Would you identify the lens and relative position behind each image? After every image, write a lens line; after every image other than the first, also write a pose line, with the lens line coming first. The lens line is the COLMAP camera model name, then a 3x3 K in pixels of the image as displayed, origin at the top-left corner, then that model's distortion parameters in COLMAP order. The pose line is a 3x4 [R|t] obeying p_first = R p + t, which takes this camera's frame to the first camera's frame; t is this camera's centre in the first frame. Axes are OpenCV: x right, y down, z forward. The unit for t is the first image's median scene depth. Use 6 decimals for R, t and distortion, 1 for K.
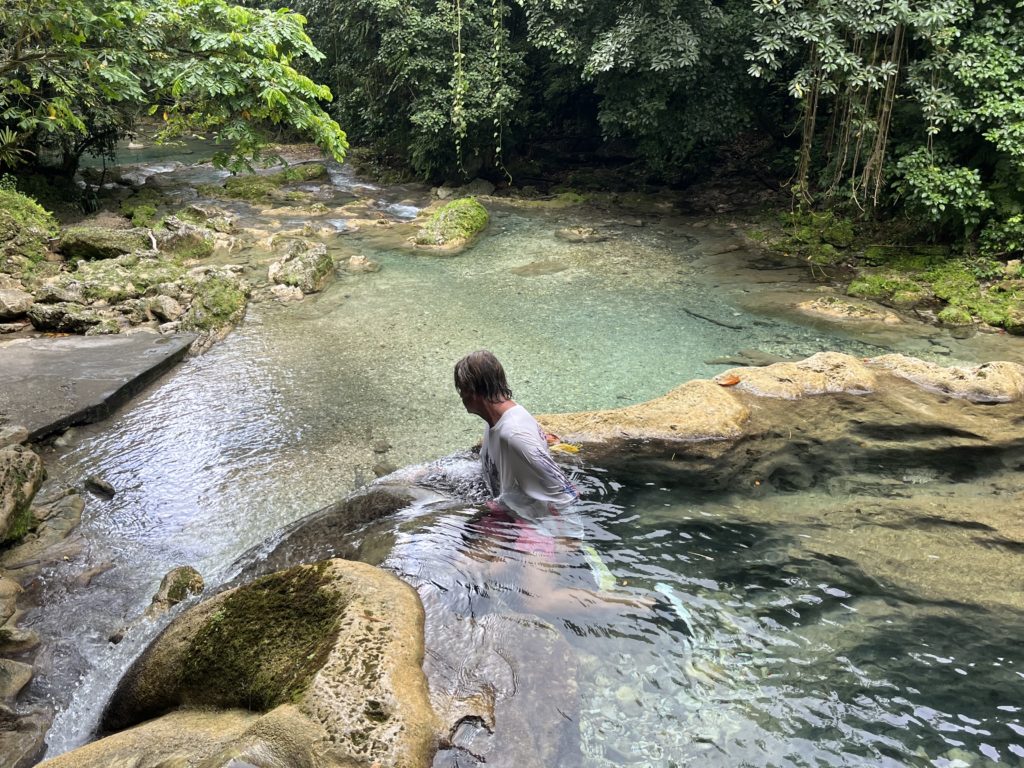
lens RADIAL K [[982.1, 0, 512.8], [0, 982.1, 383.6], [0, 0, 1]] dist [0.015106, 0.000000]
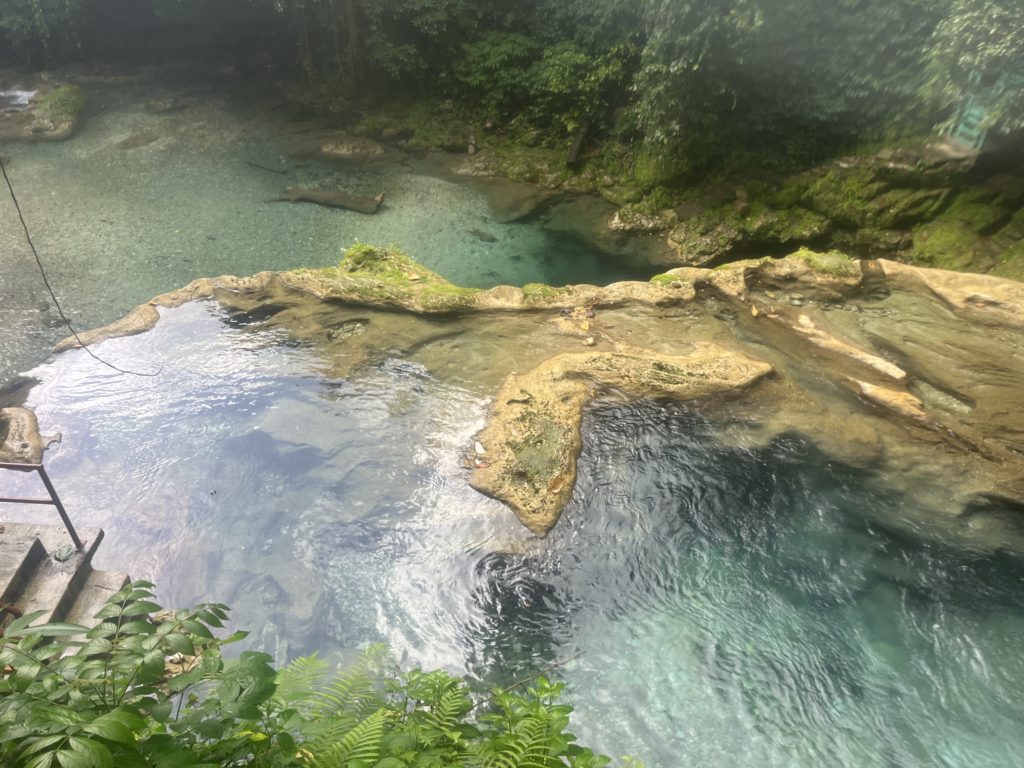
lens RADIAL K [[772.9, 0, 514.8], [0, 772.9, 386.5], [0, 0, 1]] dist [0.033761, -0.016233]
pose [[0.917017, -0.239127, 0.319214, 0.088428], [0.133756, 0.938371, 0.318698, -0.076871], [-0.375751, -0.249555, 0.892487, -0.304089]]
